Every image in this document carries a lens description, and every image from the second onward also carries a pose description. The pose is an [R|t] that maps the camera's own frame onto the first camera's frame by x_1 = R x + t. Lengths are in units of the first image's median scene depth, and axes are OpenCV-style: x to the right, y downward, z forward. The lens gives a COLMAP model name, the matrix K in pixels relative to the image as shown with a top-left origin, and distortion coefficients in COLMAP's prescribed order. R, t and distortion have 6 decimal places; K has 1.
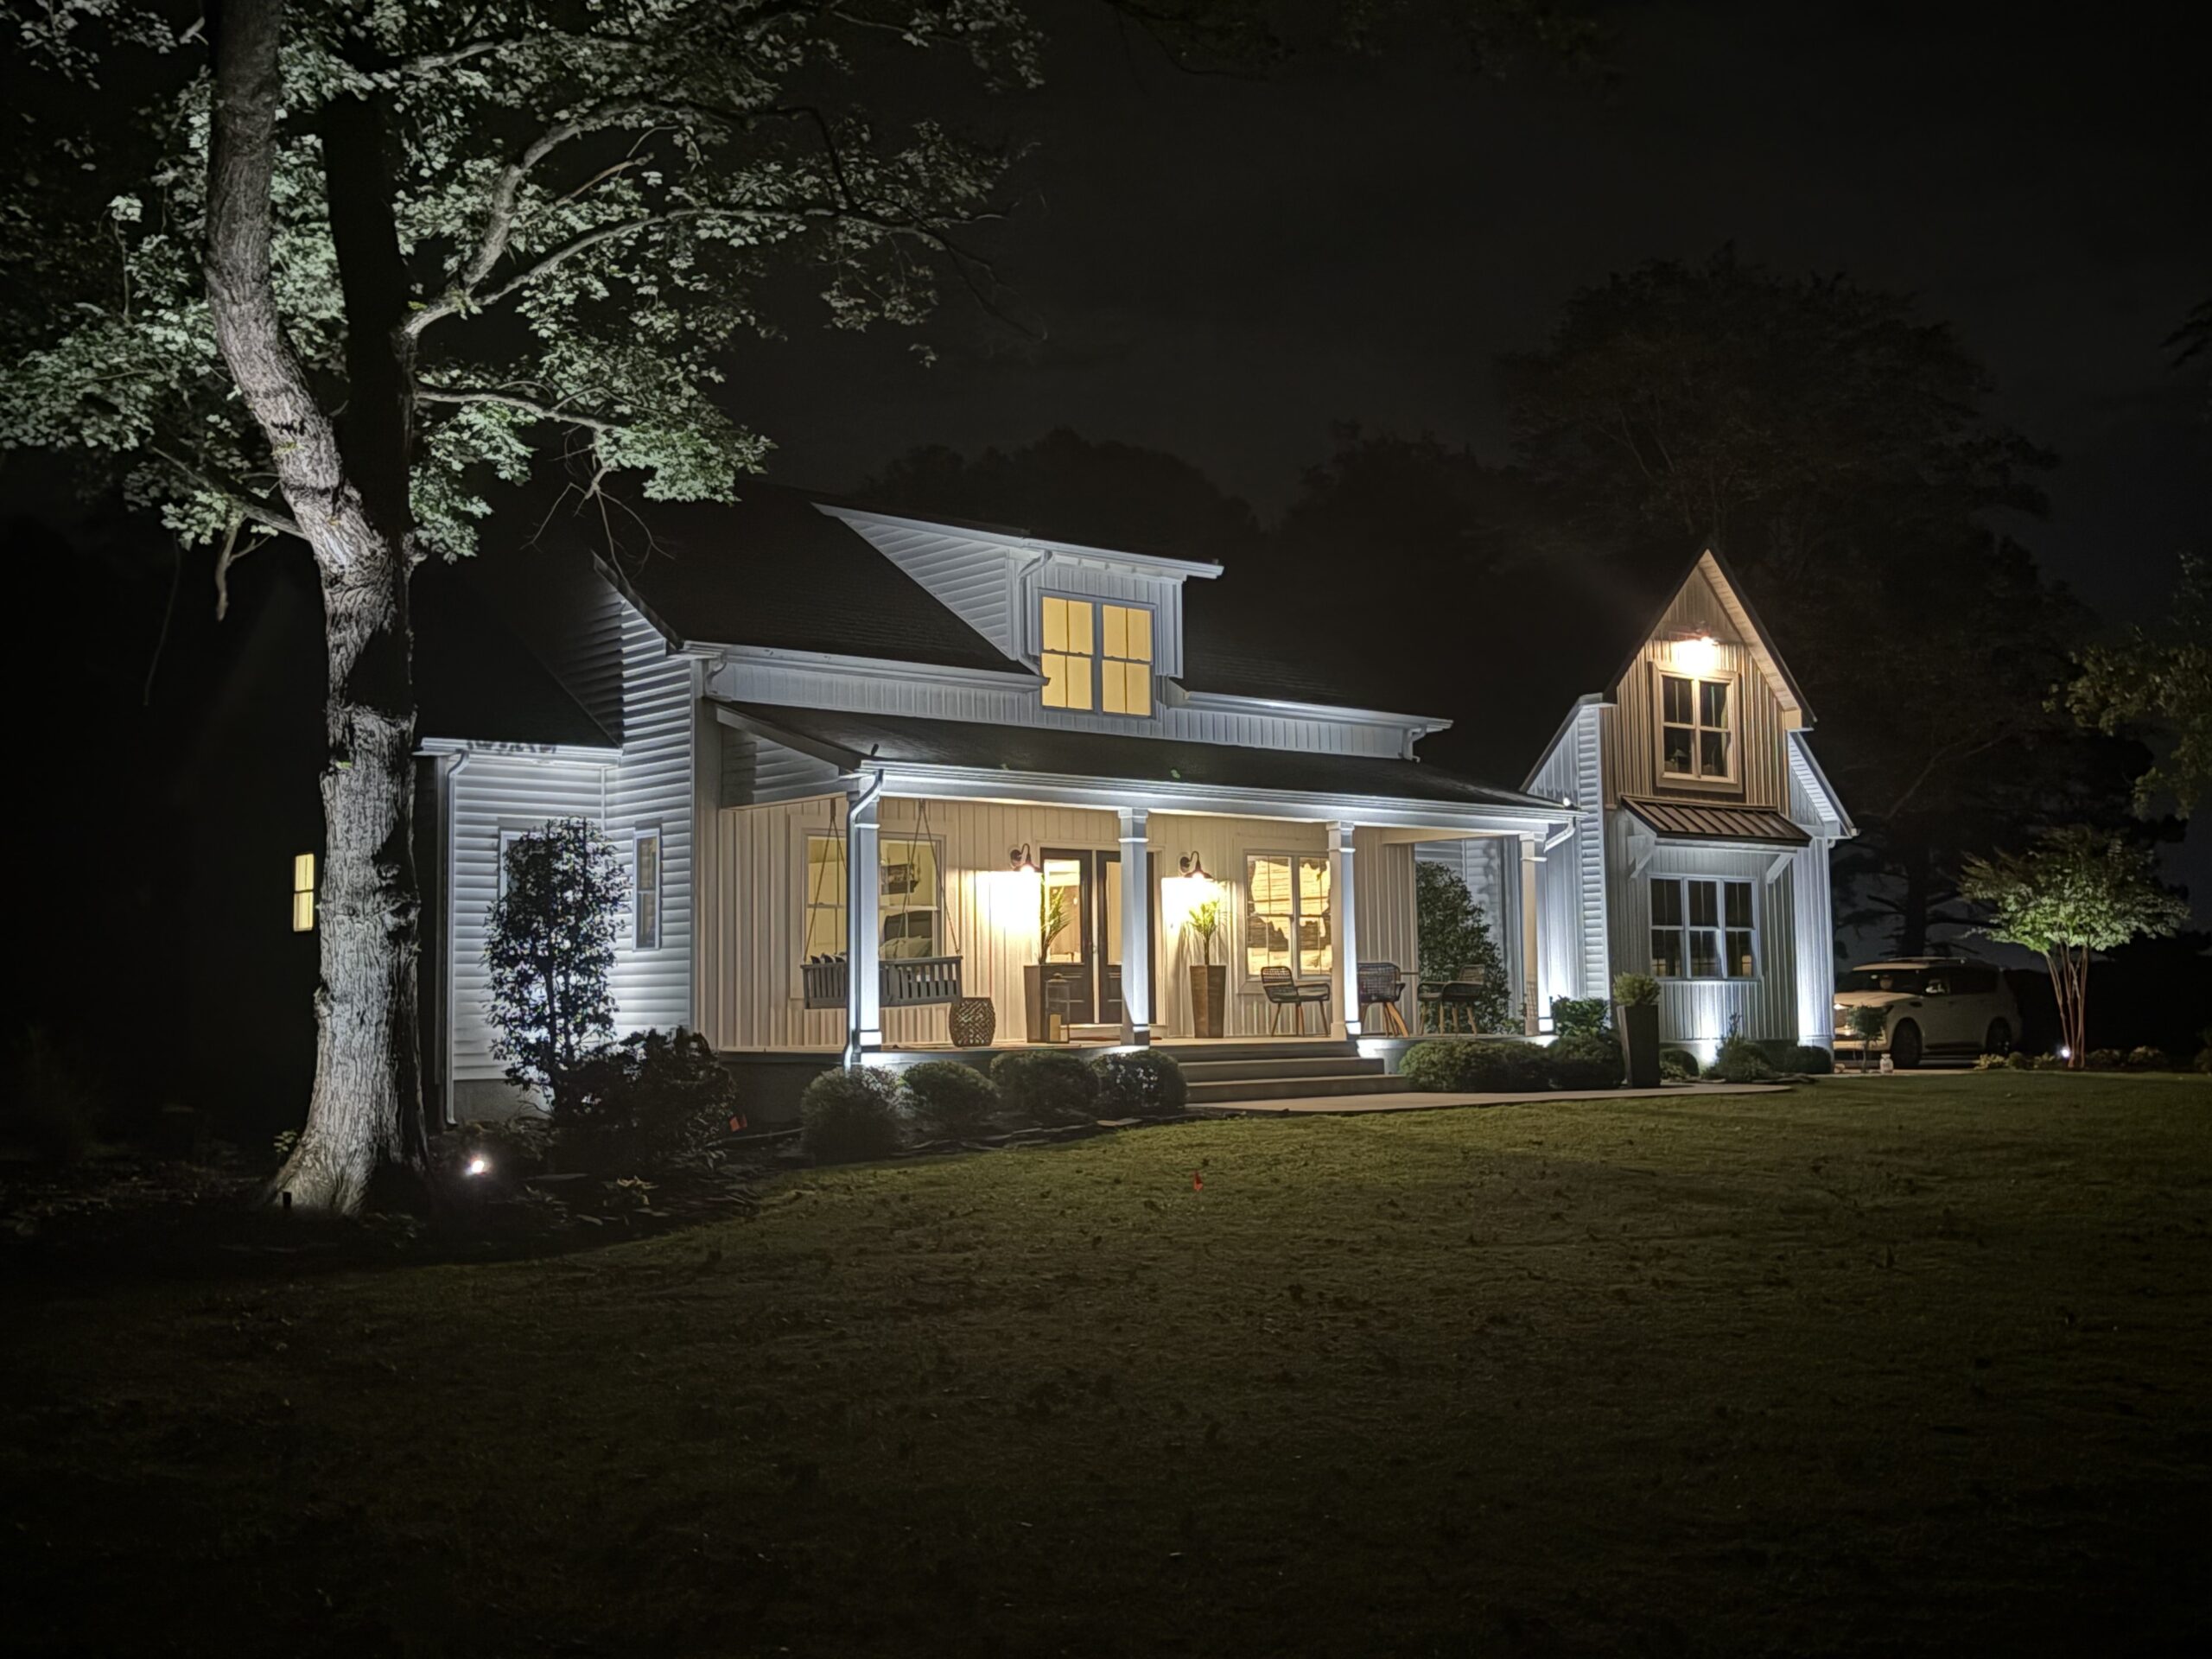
lens RADIAL K [[2339.6, 0, 1095.1], [0, 2339.6, 824.9], [0, 0, 1]] dist [-0.000242, 0.000000]
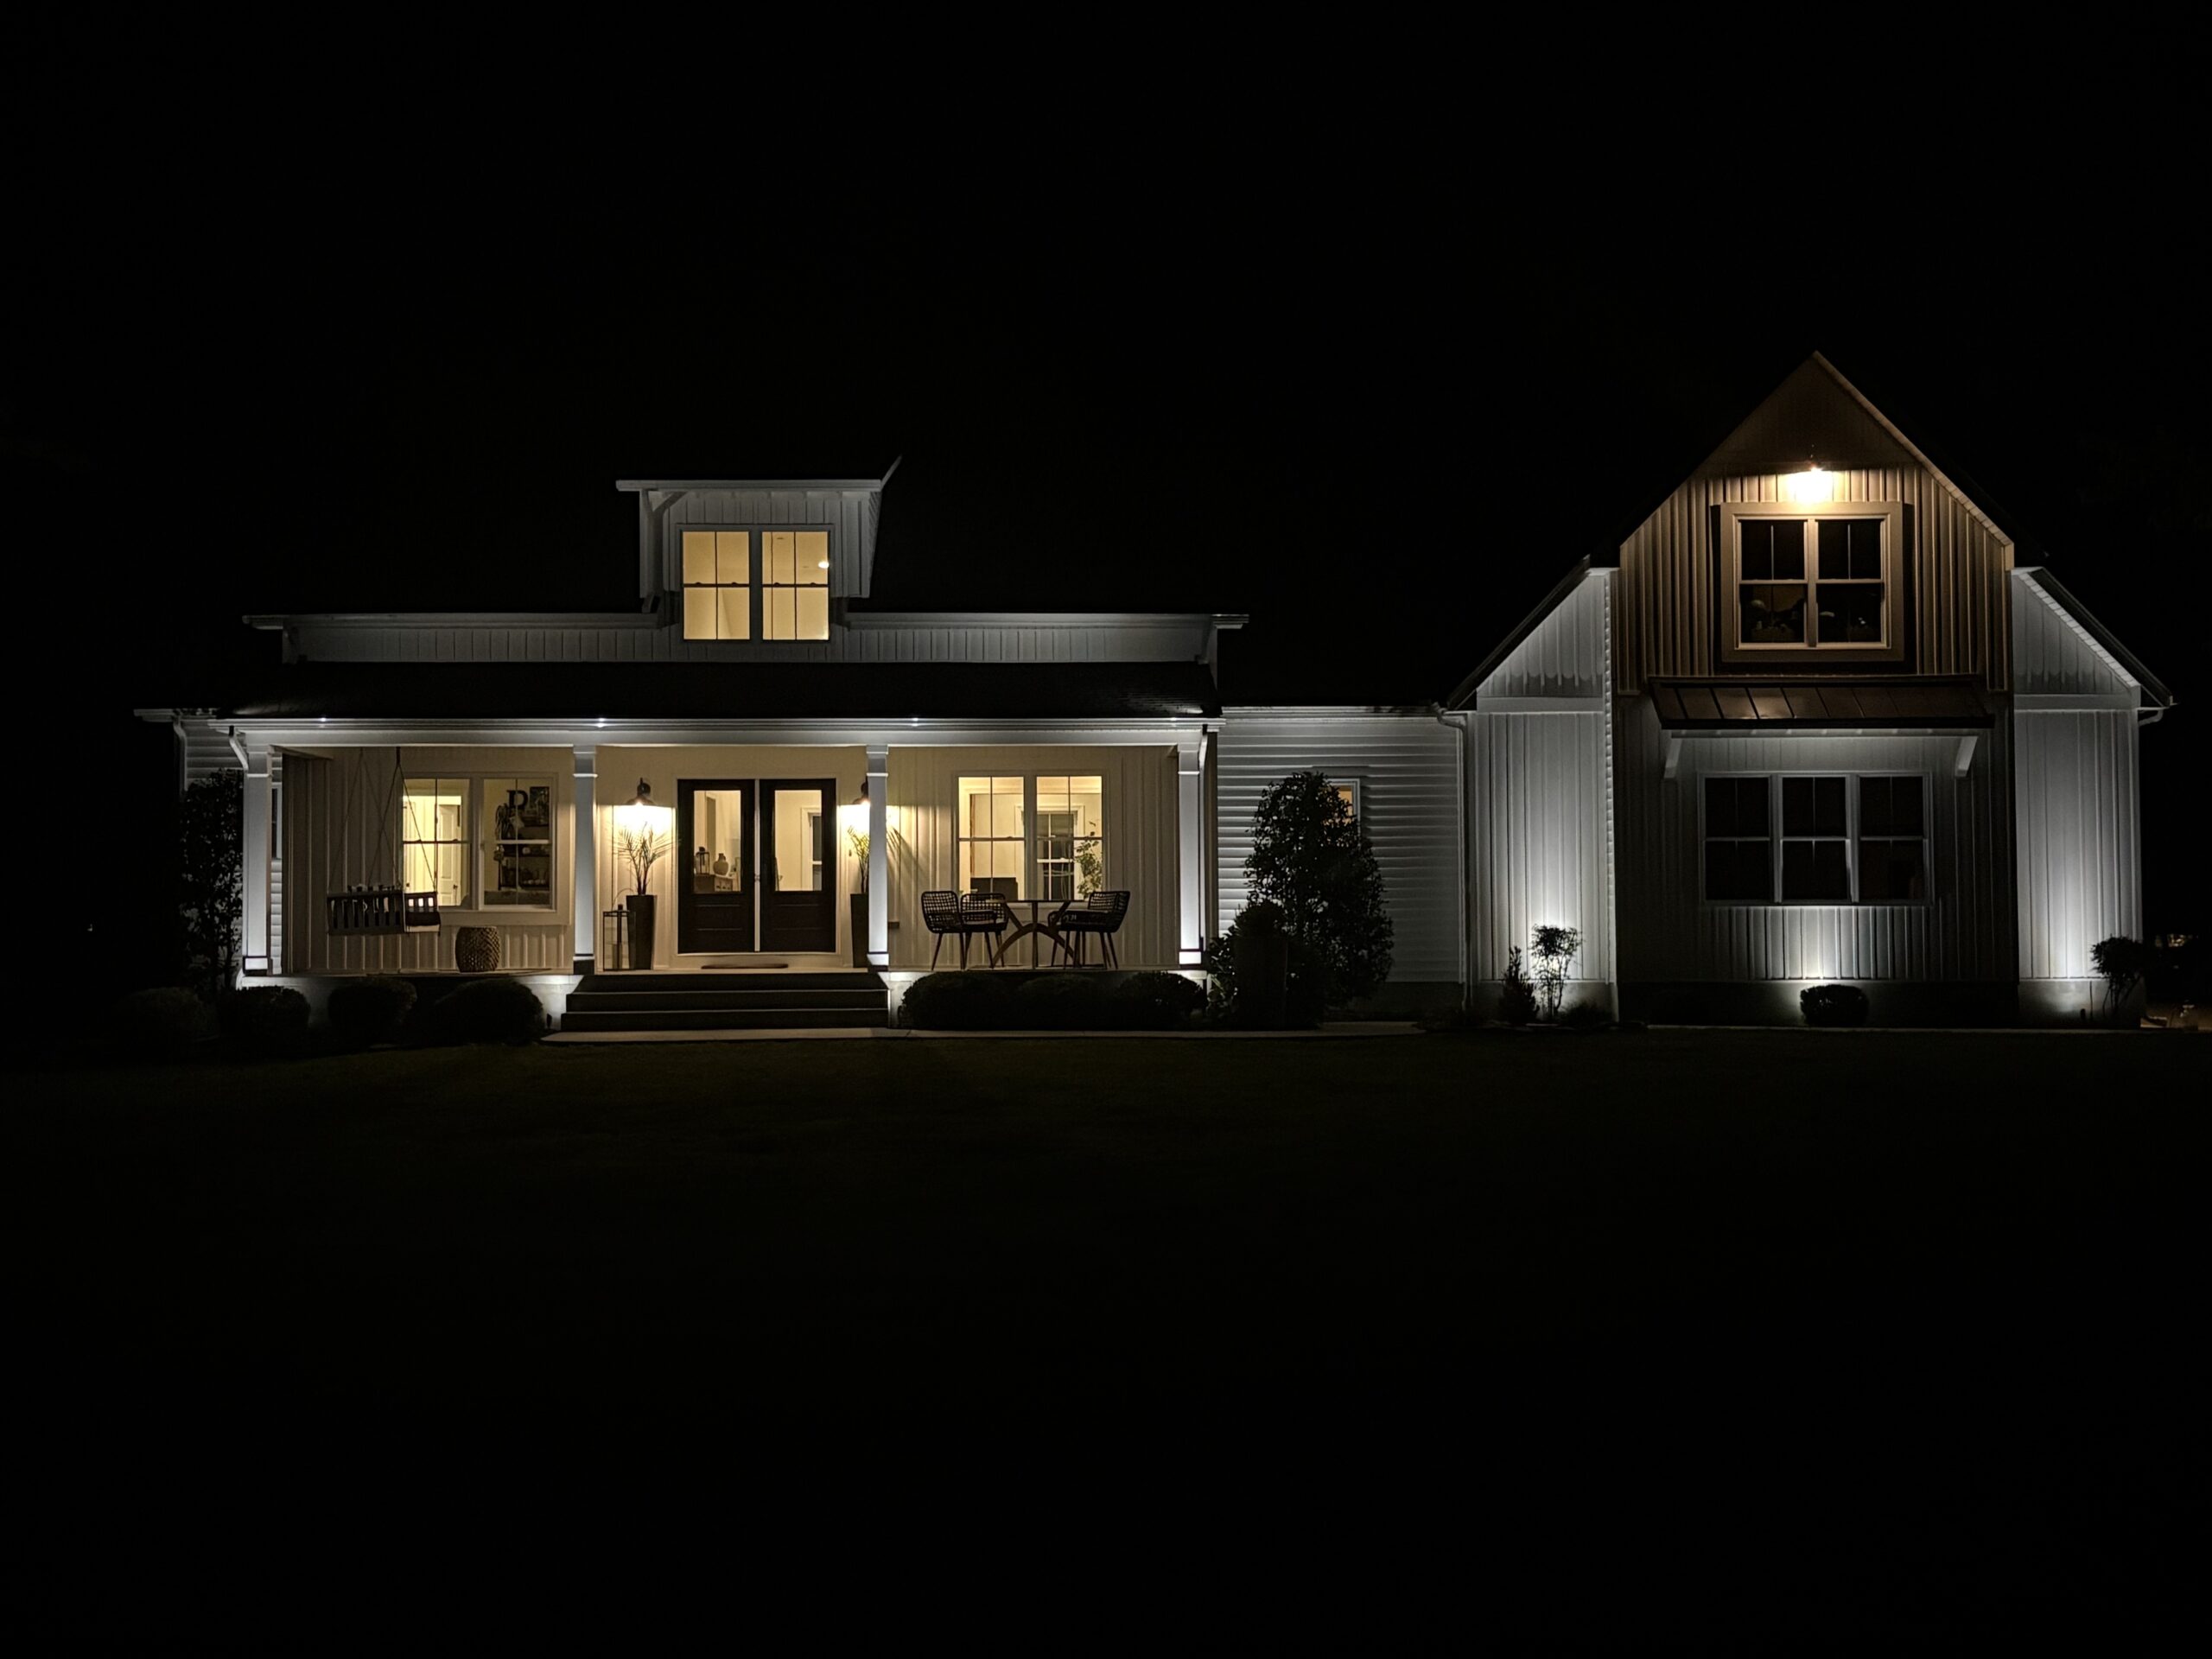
lens RADIAL K [[2688.1, 0, 1107.3], [0, 2688.1, 844.5], [0, 0, 1]] dist [0.033614, 0.000000]
pose [[0.777558, -0.011291, -0.628709, 0.895657], [0.044529, 0.998317, 0.037143, 0.002874], [0.627232, -0.056877, 0.776753, 0.207148]]
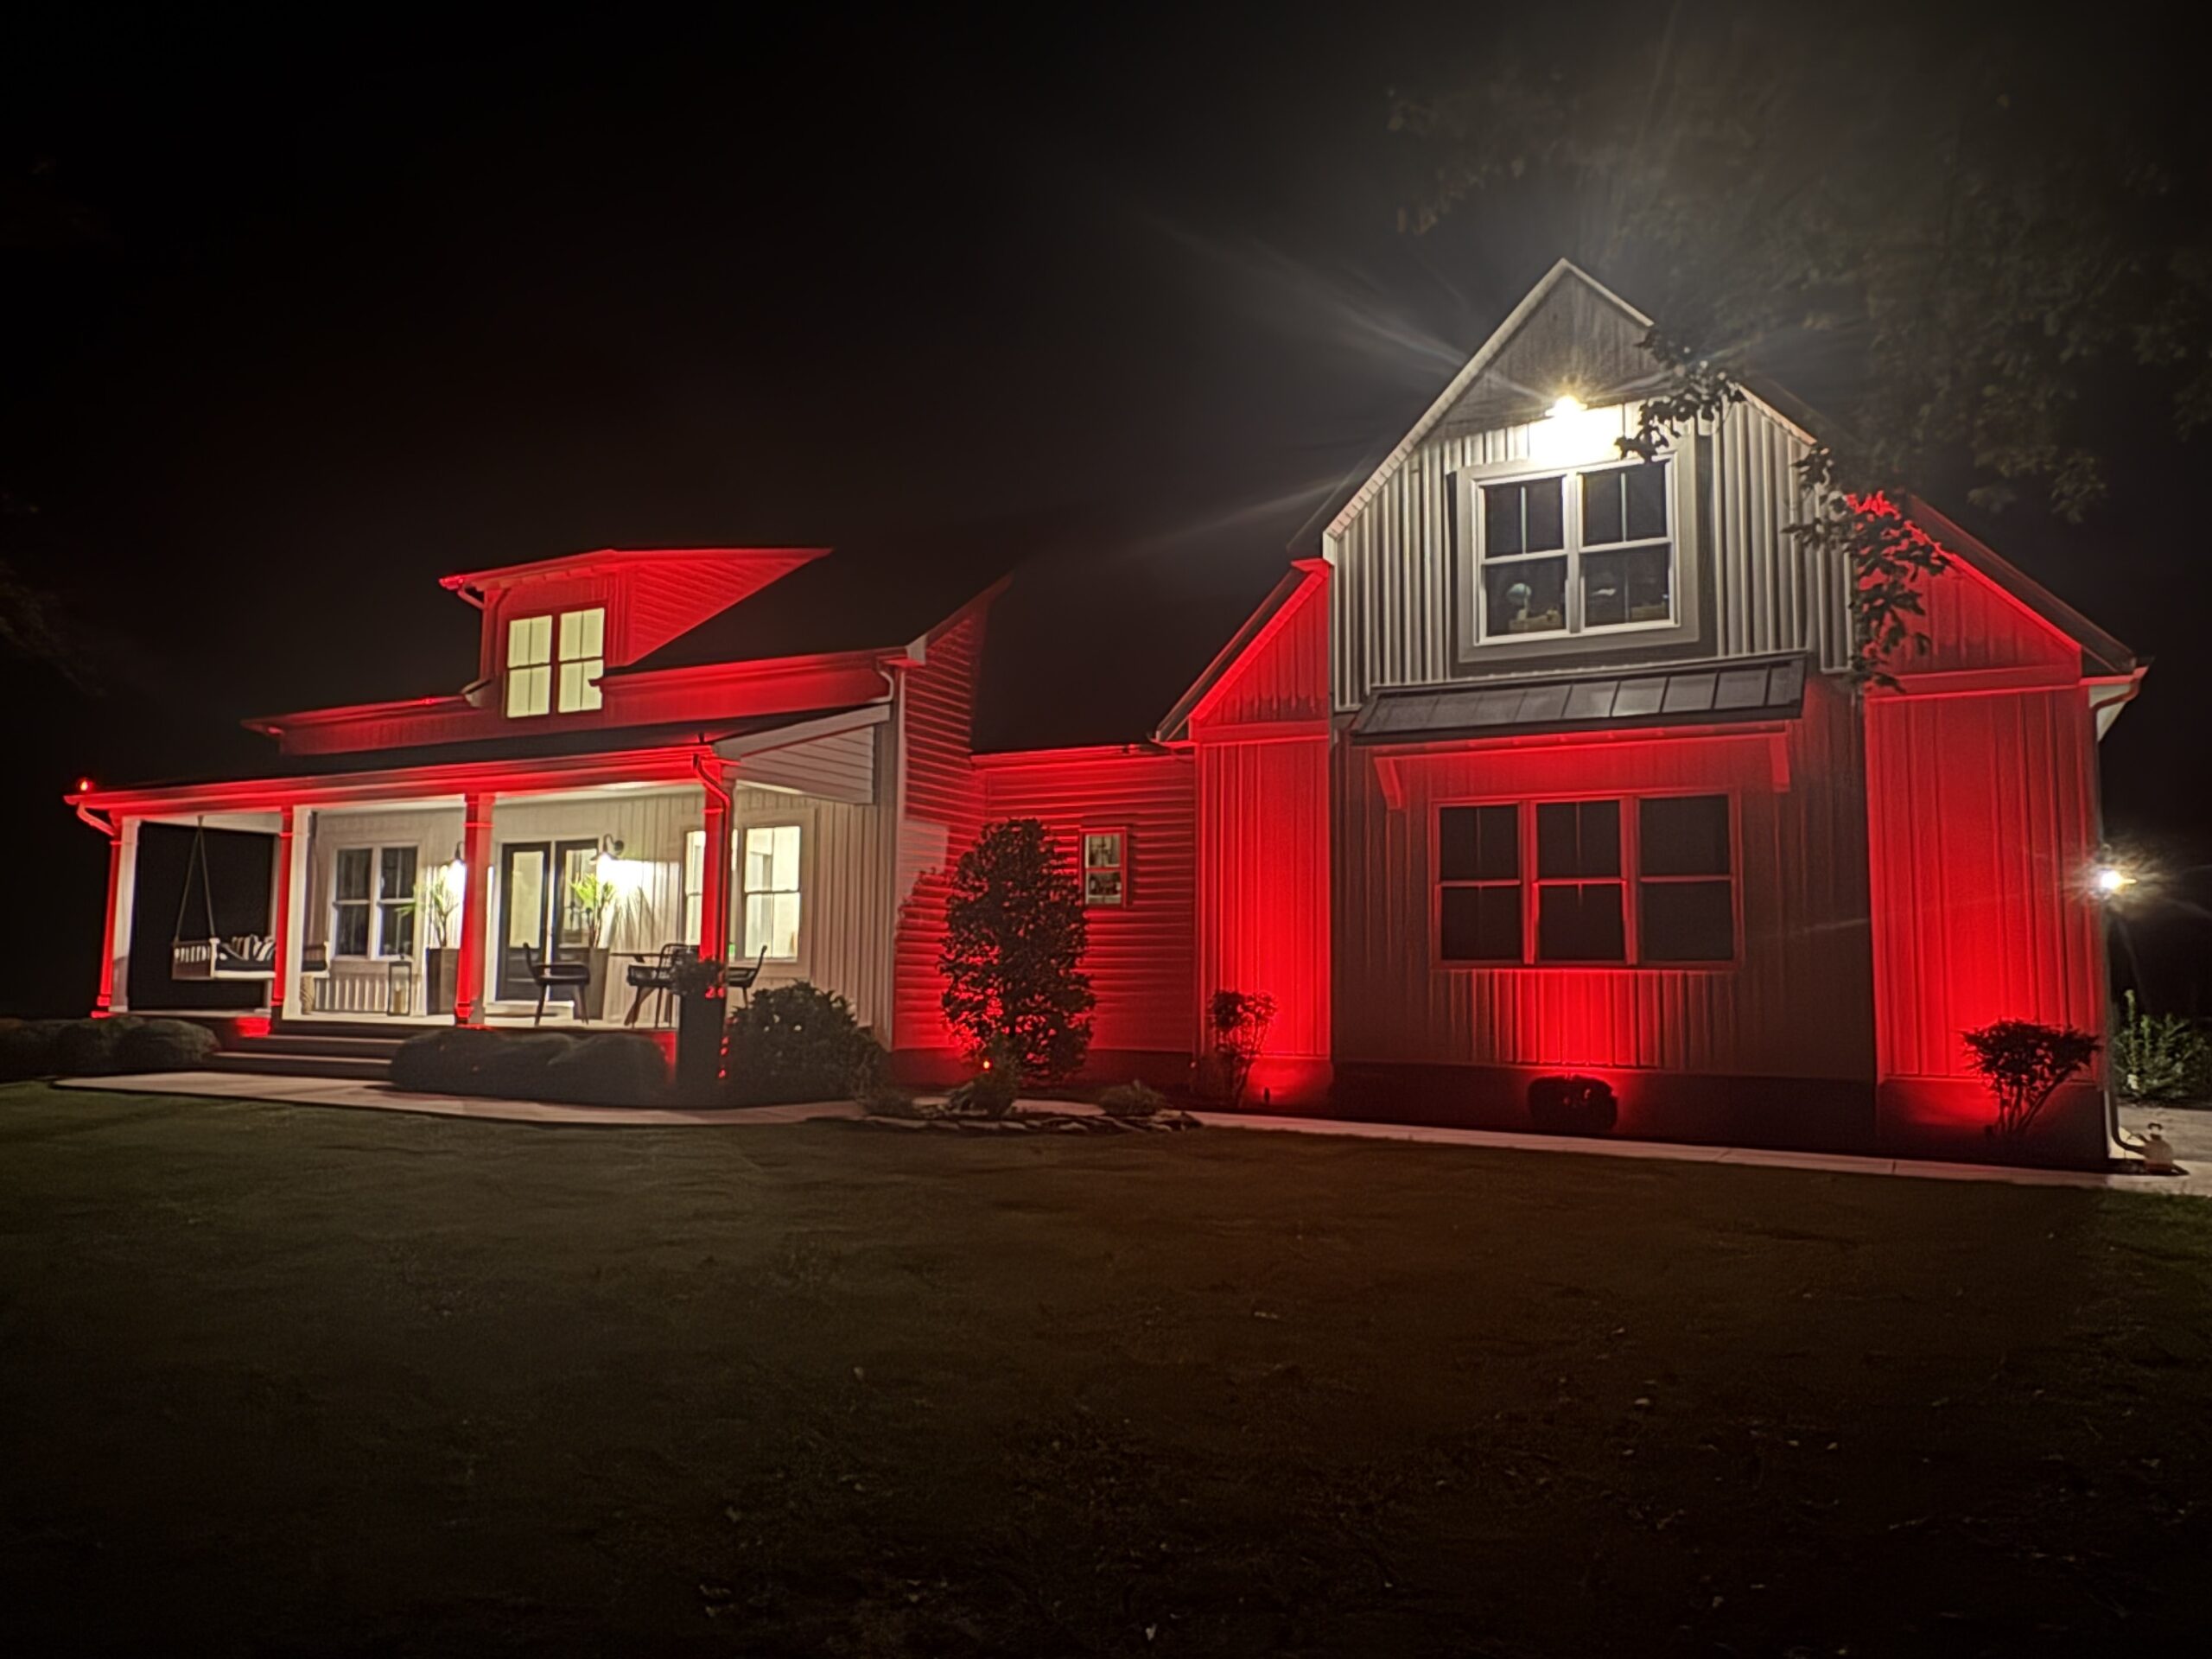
lens RADIAL K [[1602.3, 0, 1097.5], [0, 1602.3, 836.0], [0, 0, 1]] dist [-0.007263, 0.025477]
pose [[0.365505, -0.071112, -0.928089, 0.830610], [0.055855, 0.996956, -0.054391, 0.067052], [0.929132, -0.031958, 0.368364, 1.021481]]
